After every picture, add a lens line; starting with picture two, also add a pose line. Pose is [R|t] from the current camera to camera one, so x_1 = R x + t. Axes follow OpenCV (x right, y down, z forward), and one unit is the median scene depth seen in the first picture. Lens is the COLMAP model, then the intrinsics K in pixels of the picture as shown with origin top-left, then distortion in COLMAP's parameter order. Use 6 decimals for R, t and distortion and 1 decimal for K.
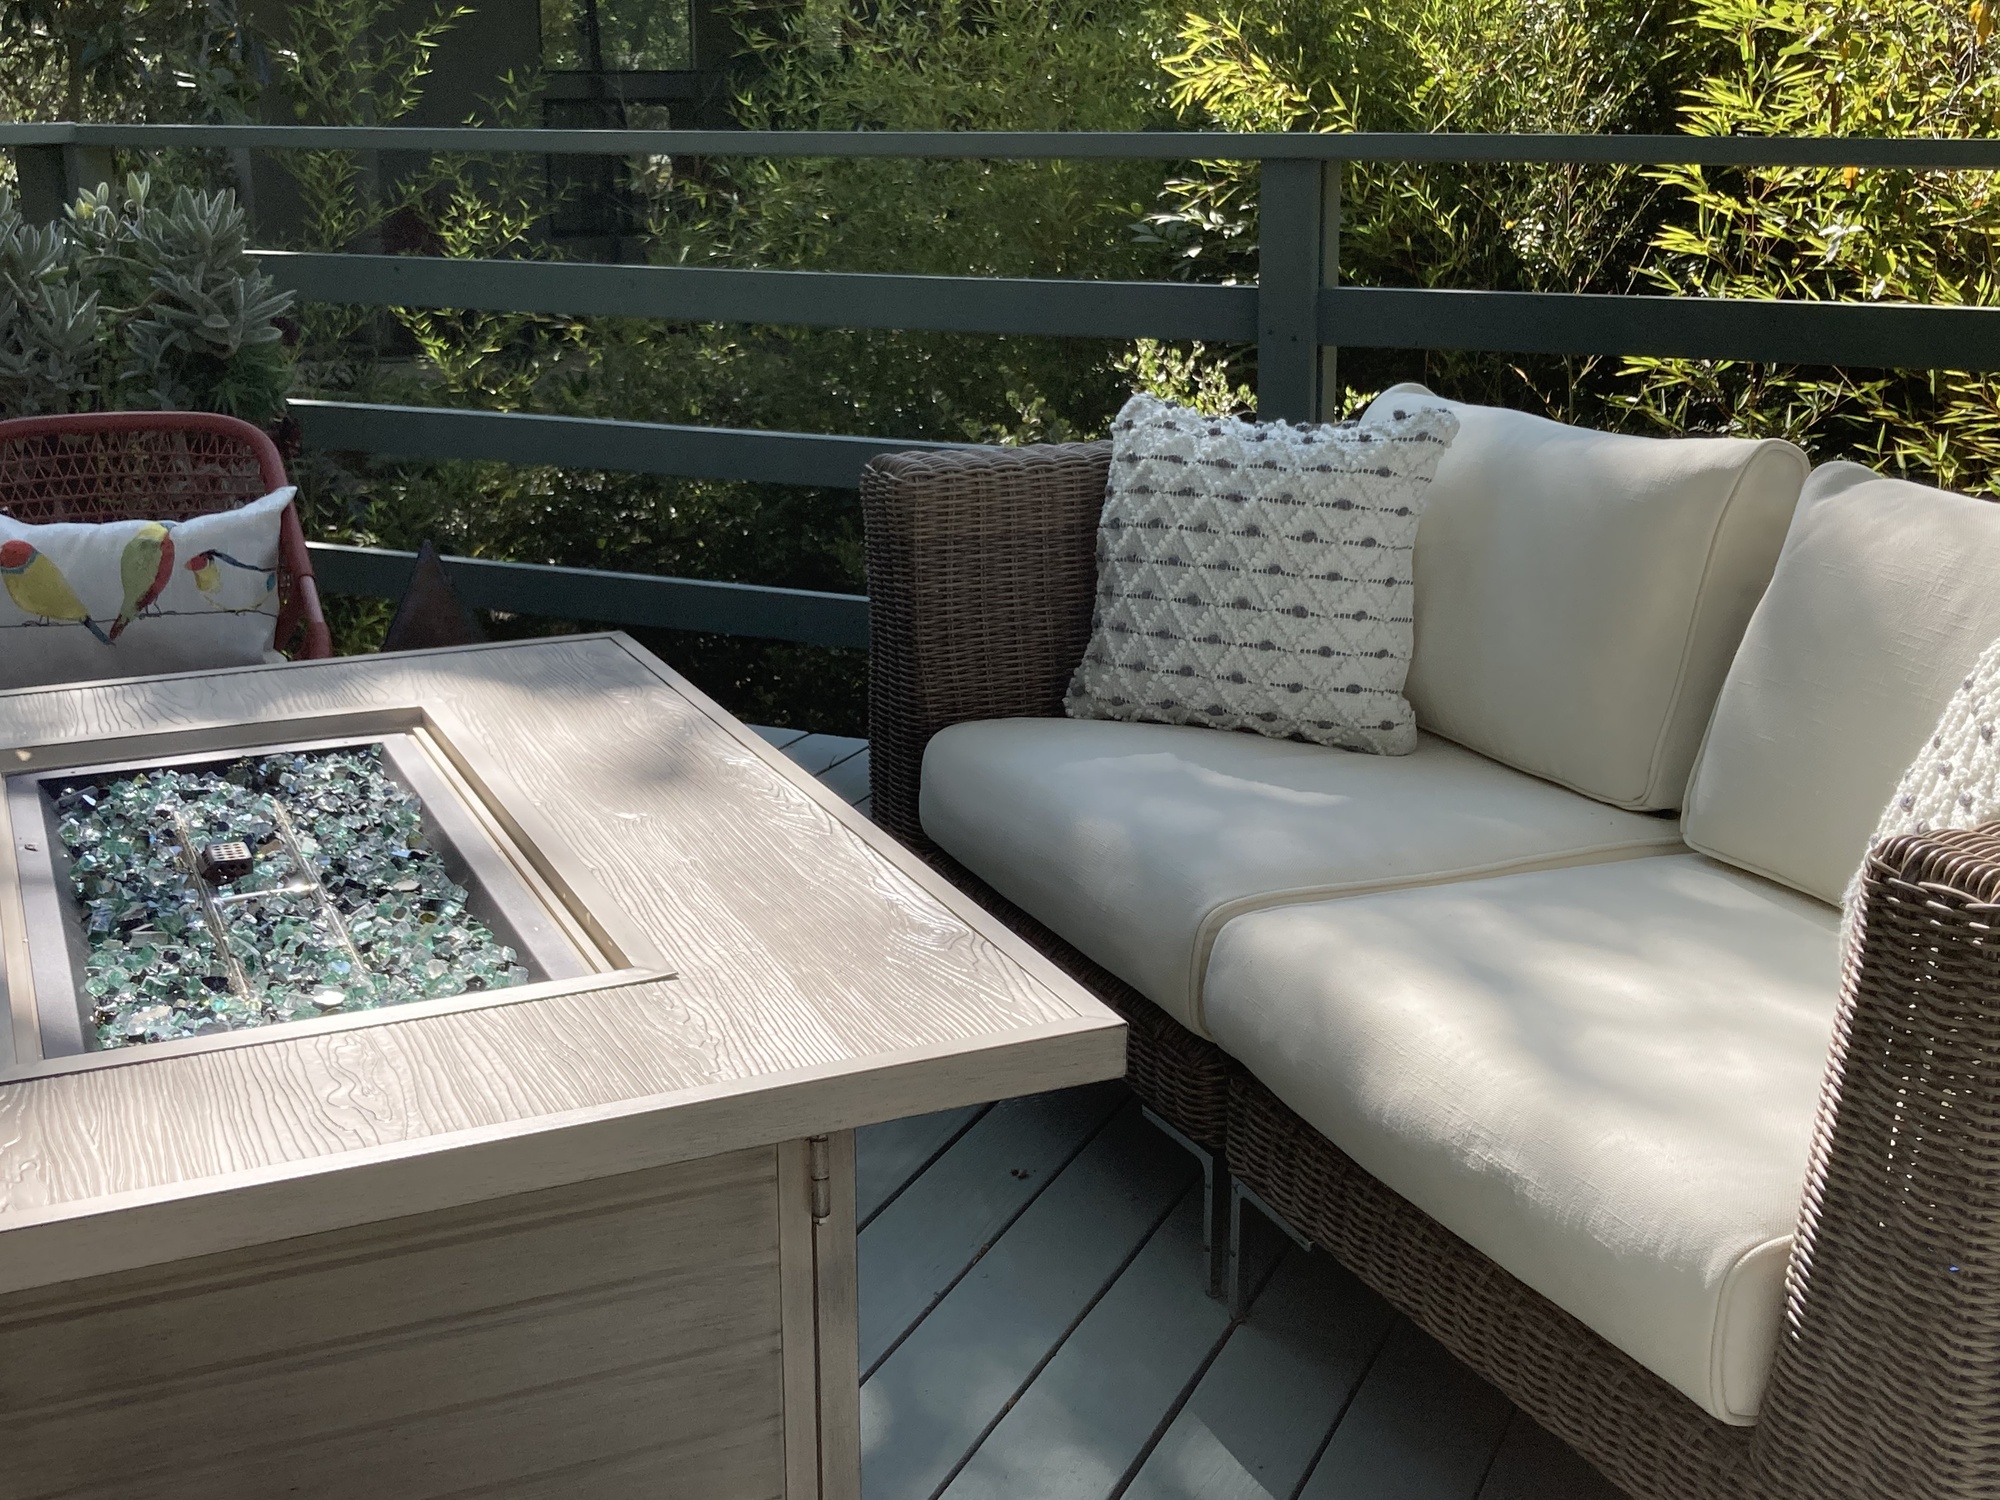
lens RADIAL K [[2360.8, 0, 999.2], [0, 2360.8, 702.5], [0, 0, 1]] dist [0.022133, 0.003887]
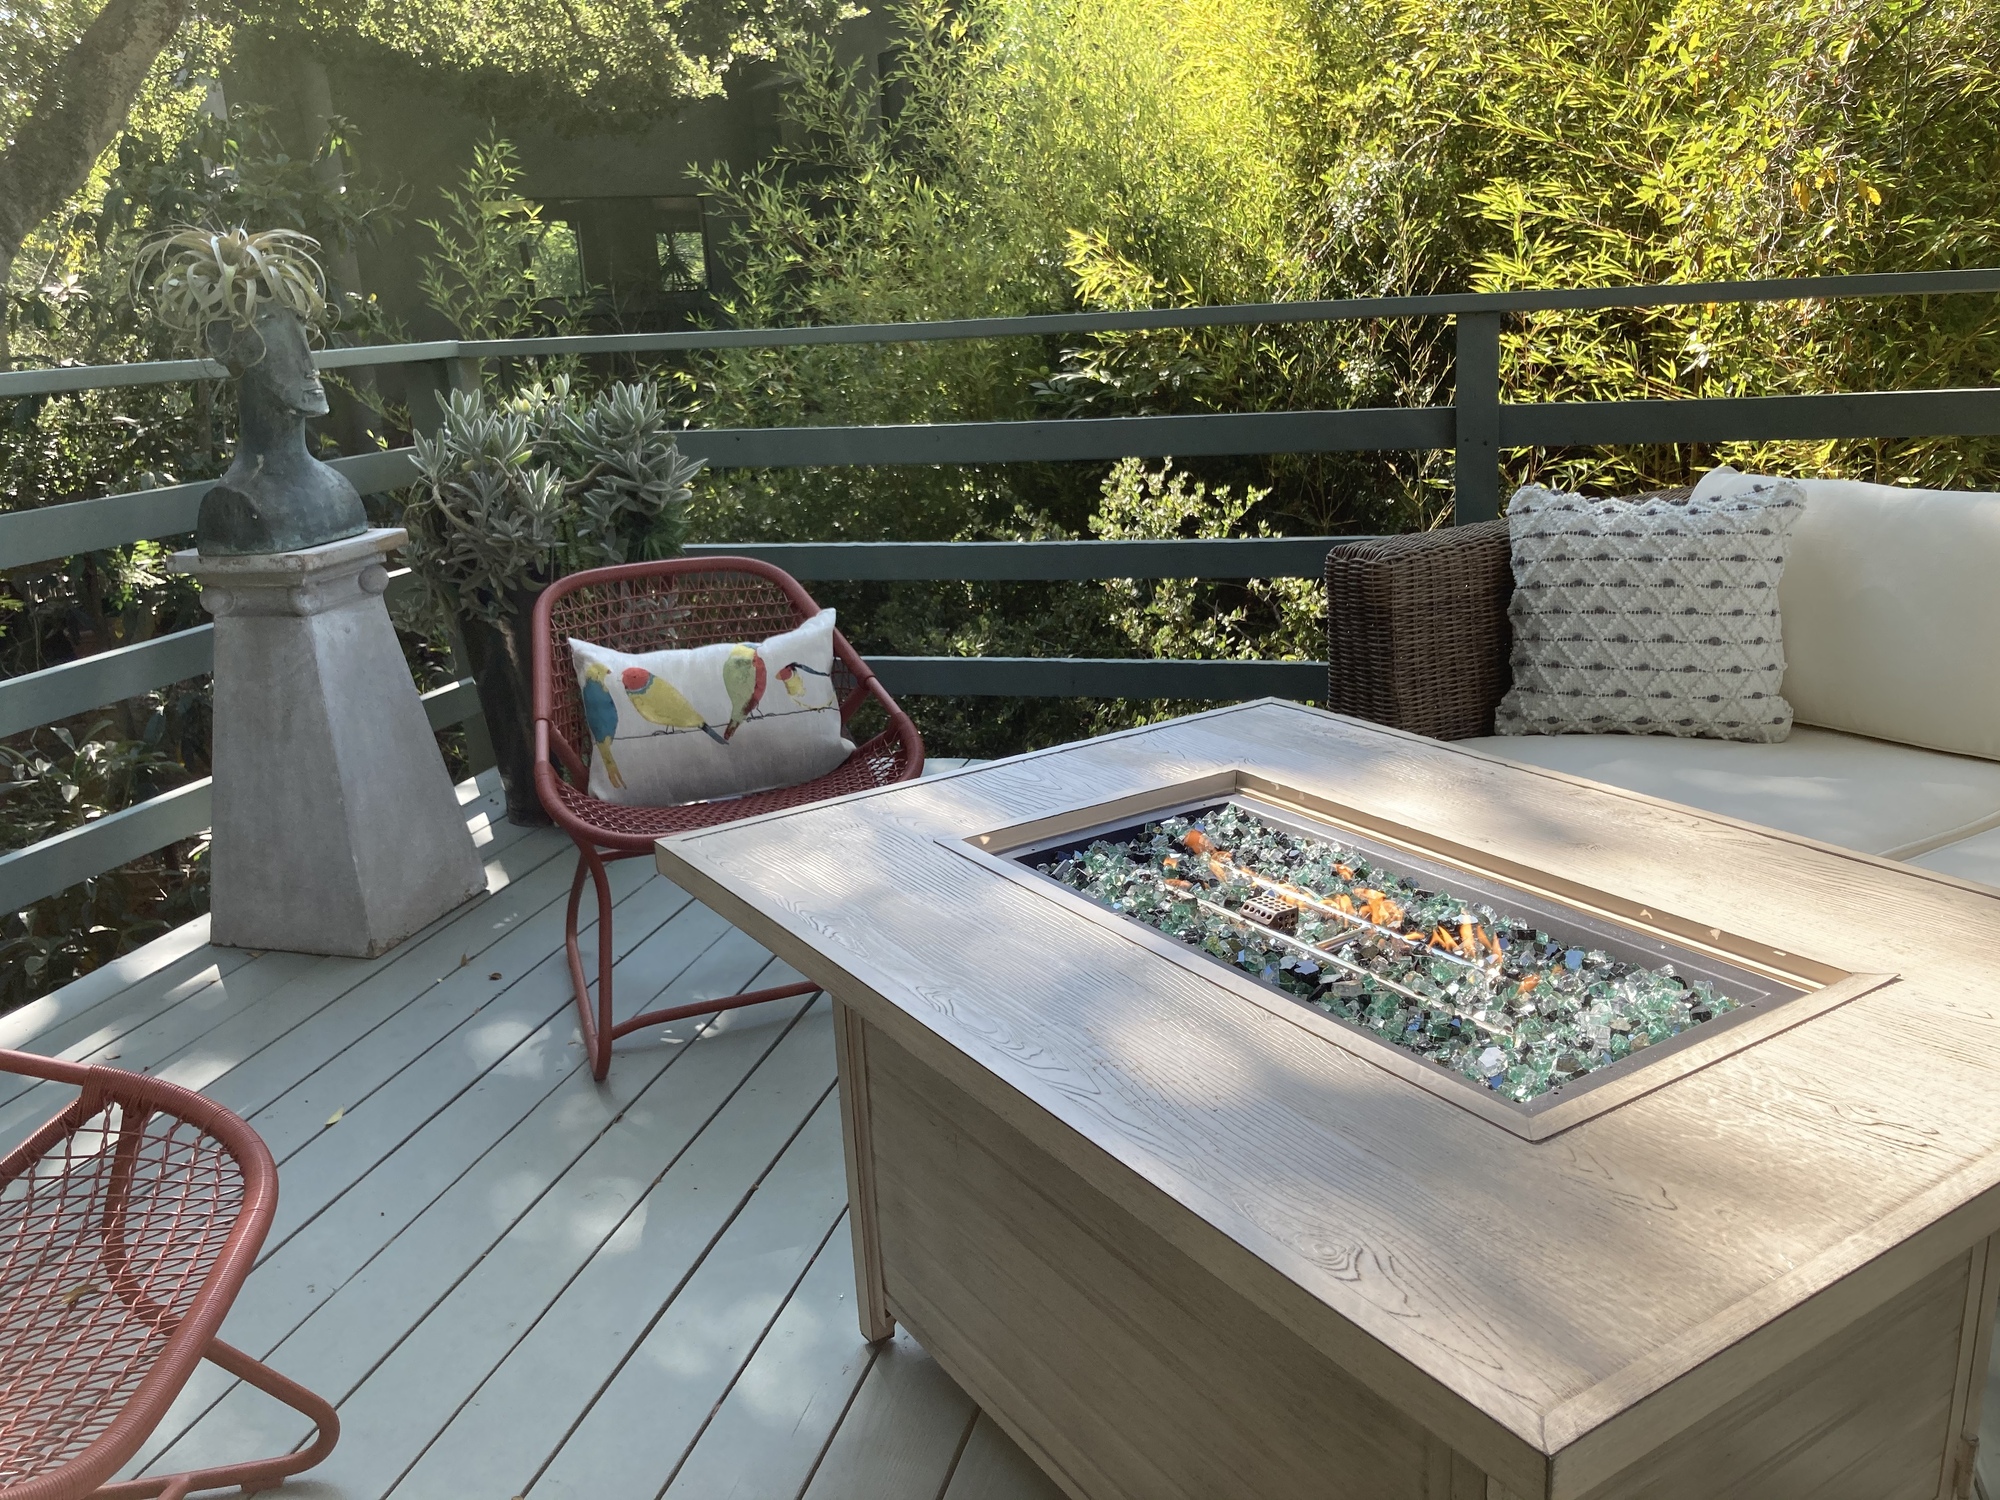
lens RADIAL K [[1649.9, 0, 1000.0], [0, 1649.9, 750.0], [0, 0, 1]] dist [0.010744, 0.021793]
pose [[0.987943, -0.087132, 0.127970, -0.378306], [0.085210, 0.996154, 0.020424, -0.029447], [-0.129257, -0.009273, 0.991568, 0.123852]]
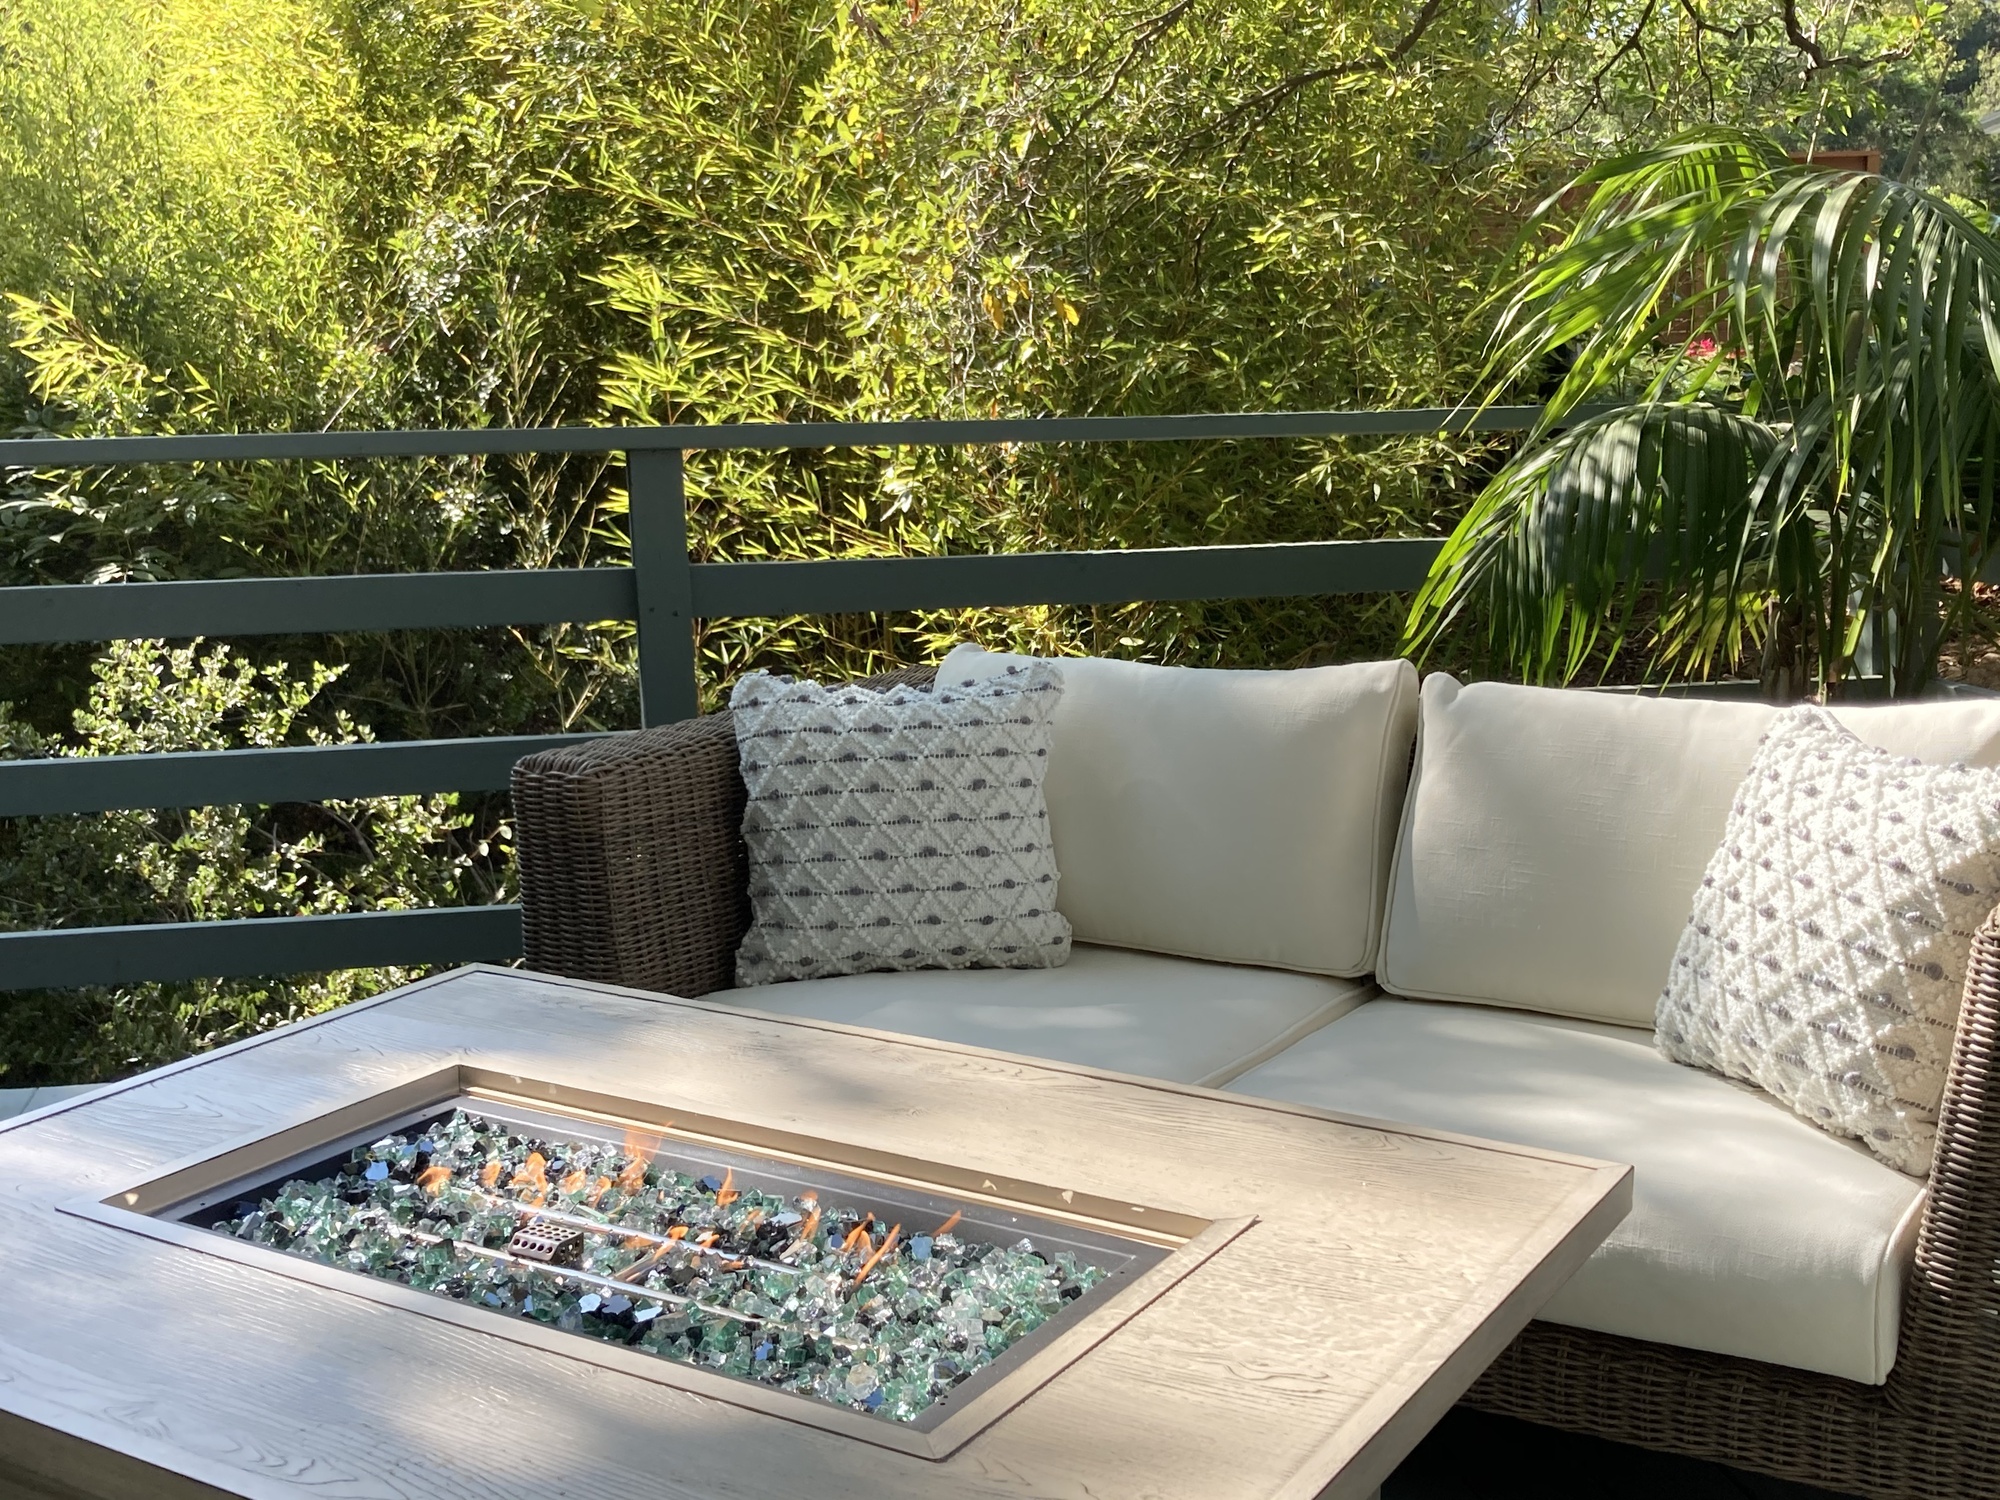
lens RADIAL K [[2319.9, 0, 1003.0], [0, 2319.9, 781.2], [0, 0, 1]] dist [0.221616, -0.737499]
pose [[0.826981, -0.118082, 0.549689, -0.443724], [0.157649, 0.987176, -0.025114, -0.040586], [-0.539674, 0.107427, 0.834992, 0.074853]]
